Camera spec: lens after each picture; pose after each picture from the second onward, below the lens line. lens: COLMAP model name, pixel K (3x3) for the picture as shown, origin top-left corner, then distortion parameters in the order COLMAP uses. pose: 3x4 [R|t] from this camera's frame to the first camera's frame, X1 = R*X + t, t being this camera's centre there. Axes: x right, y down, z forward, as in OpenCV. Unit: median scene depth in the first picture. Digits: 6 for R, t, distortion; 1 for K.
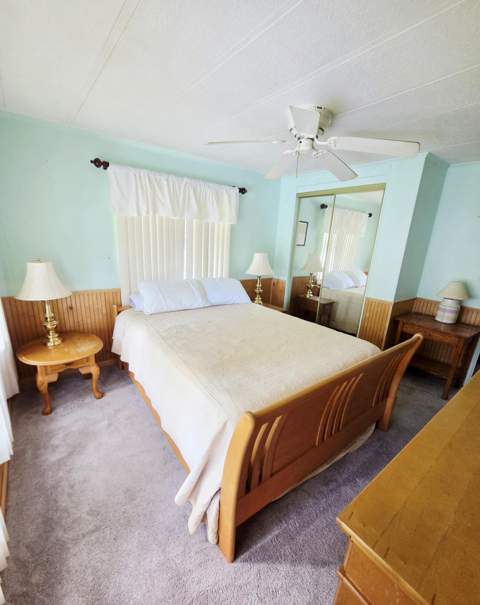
lens RADIAL K [[267.2, 0, 235.5], [0, 267.2, 313.0], [0, 0, 1]] dist [0.001004, -0.000016]
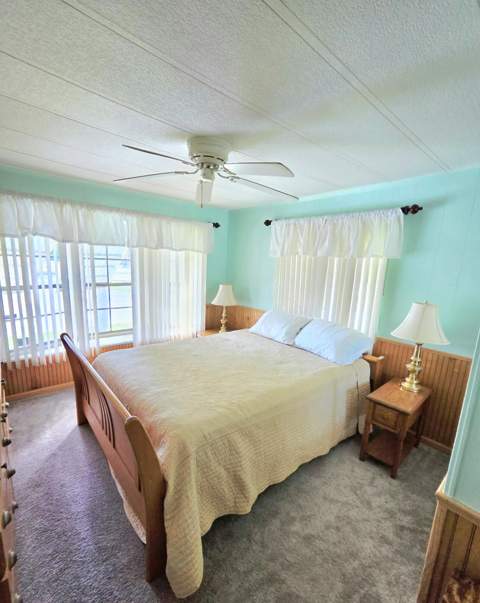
lens RADIAL K [[266.3, 0, 235.5], [0, 266.3, 312.0], [0, 0, 1]] dist [0.001004, -0.000016]
pose [[0.070798, 0.135384, -0.988261, 0.848582], [-0.321030, 0.941127, 0.105928, -0.183773], [0.944419, 0.309761, 0.110092, 0.739552]]
